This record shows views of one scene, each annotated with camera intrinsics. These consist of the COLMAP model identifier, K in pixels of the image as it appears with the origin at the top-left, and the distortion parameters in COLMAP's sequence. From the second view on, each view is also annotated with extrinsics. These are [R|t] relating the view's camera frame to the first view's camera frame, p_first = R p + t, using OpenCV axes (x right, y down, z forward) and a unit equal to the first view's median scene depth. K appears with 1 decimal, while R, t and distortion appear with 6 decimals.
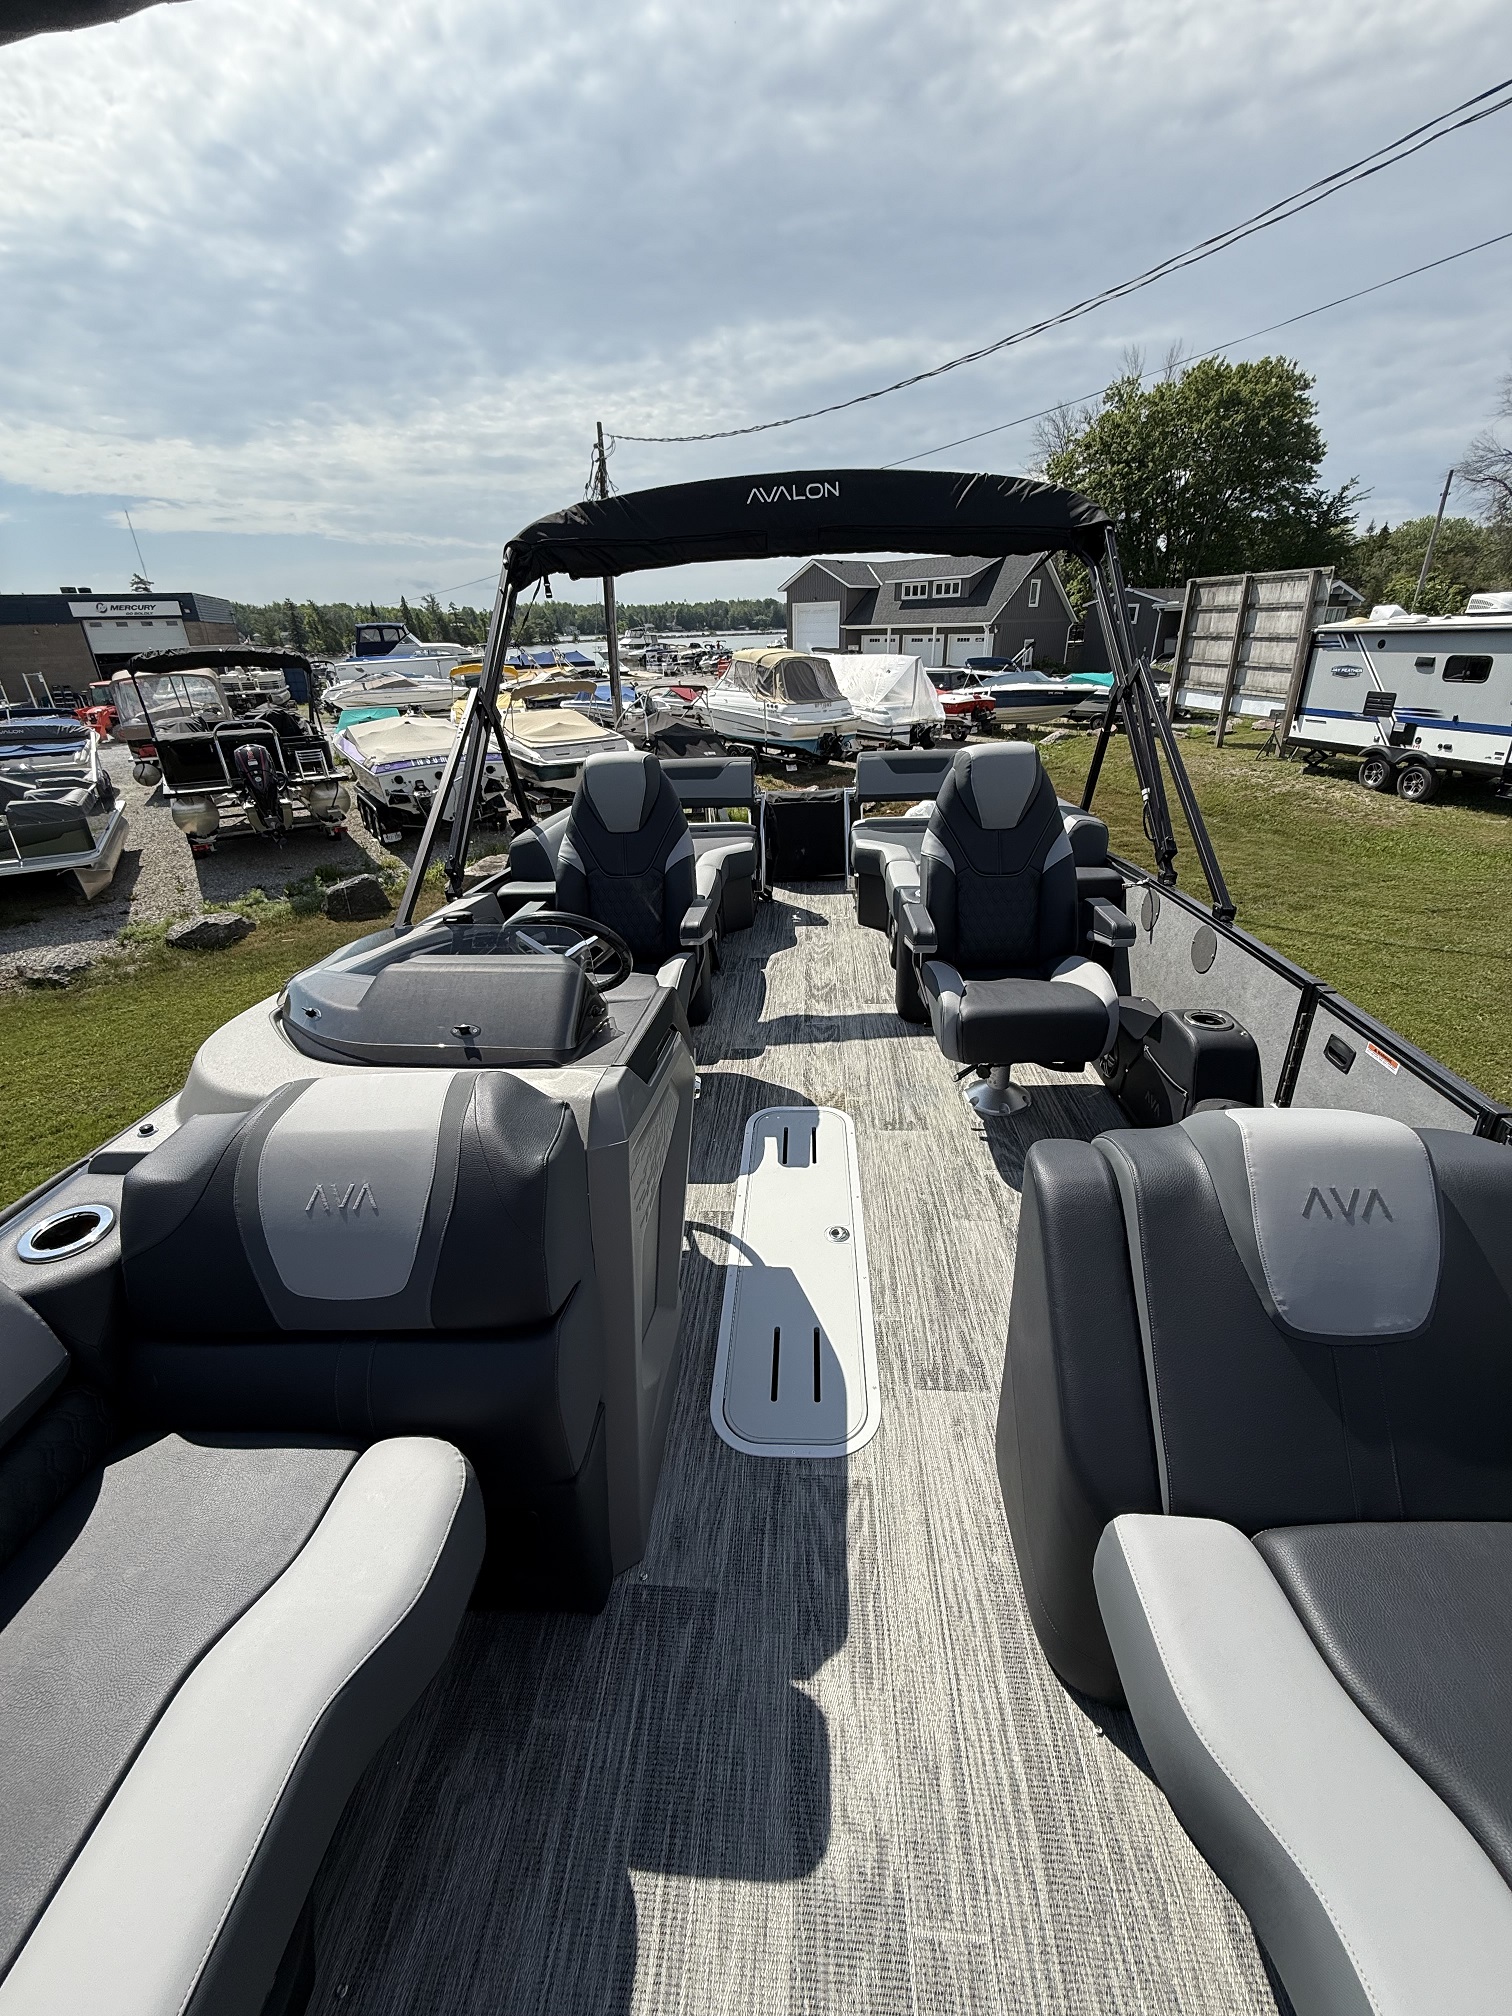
lens RADIAL K [[810.6, 0, 759.6], [0, 810.6, 1001.7], [0, 0, 1]] dist [-0.004860, 0.001023]
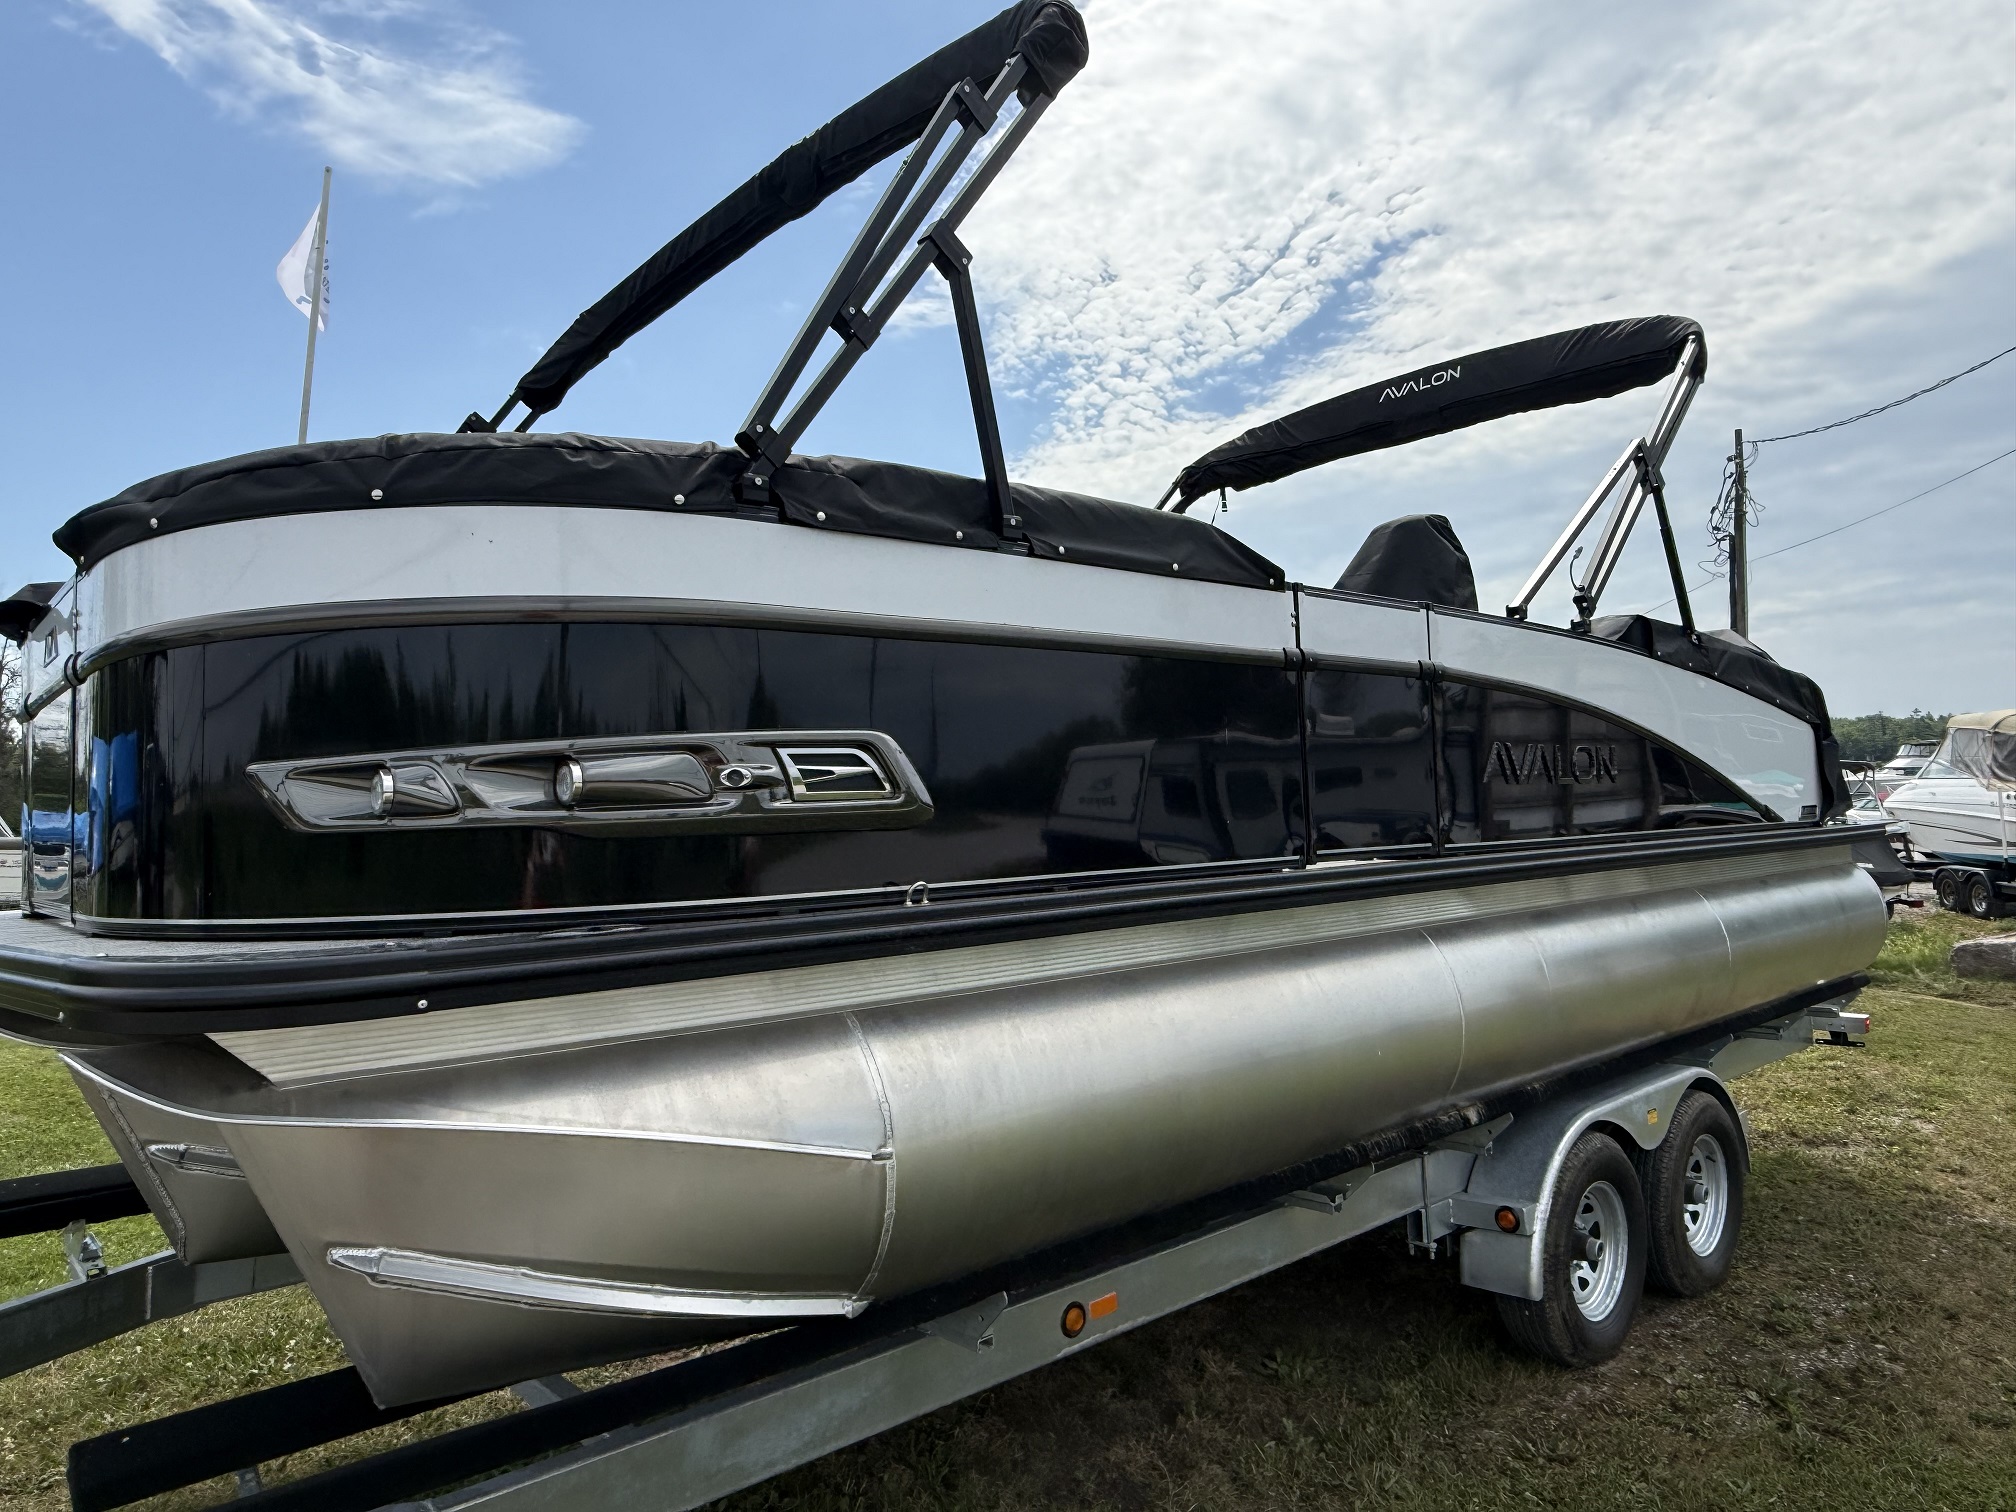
lens RADIAL K [[1340.3, 0, 1003.1], [0, 1340.3, 767.1], [0, 0, 1]] dist [0.008566, 0.002349]
pose [[0.725740, -0.015678, -0.687791, 0.250427], [-0.272688, 0.911299, -0.308506, 0.151922], [0.631620, 0.411447, 0.657091, -0.084724]]
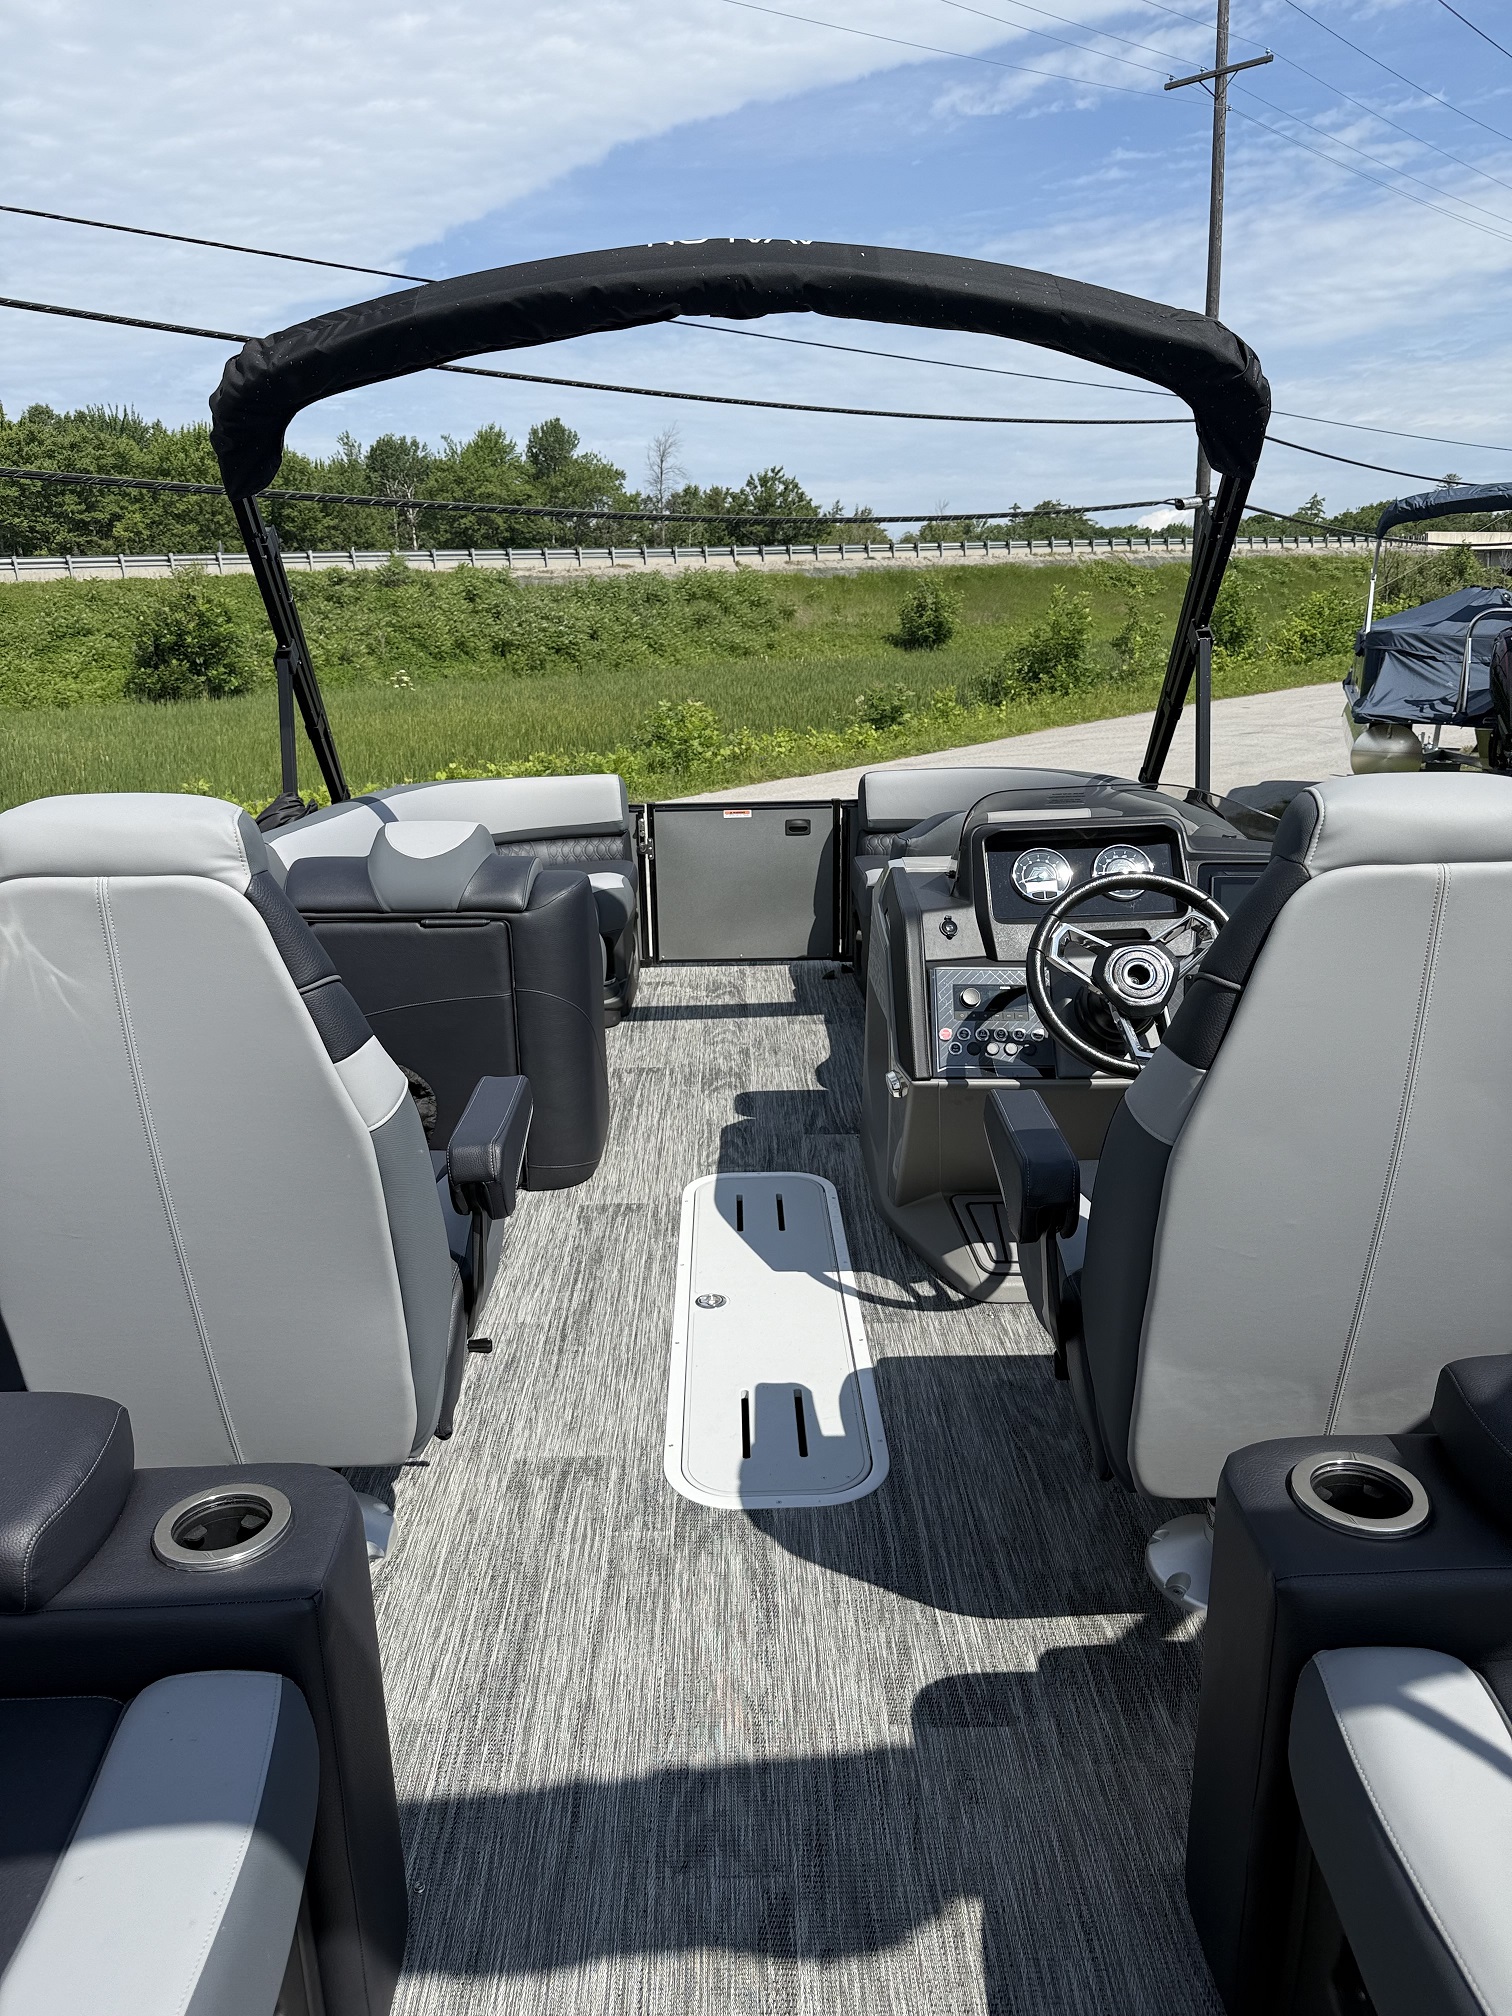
lens RADIAL K [[1432.7, 0, 753.8], [0, 1432.7, 996.6], [0, 0, 1]] dist [0.007517, -0.017011]
pose [[-0.994673, 0.088422, -0.052979, 0.018948], [0.034747, 0.771503, 0.635276, -0.136360], [0.097046, 0.630052, -0.770465, 0.336536]]
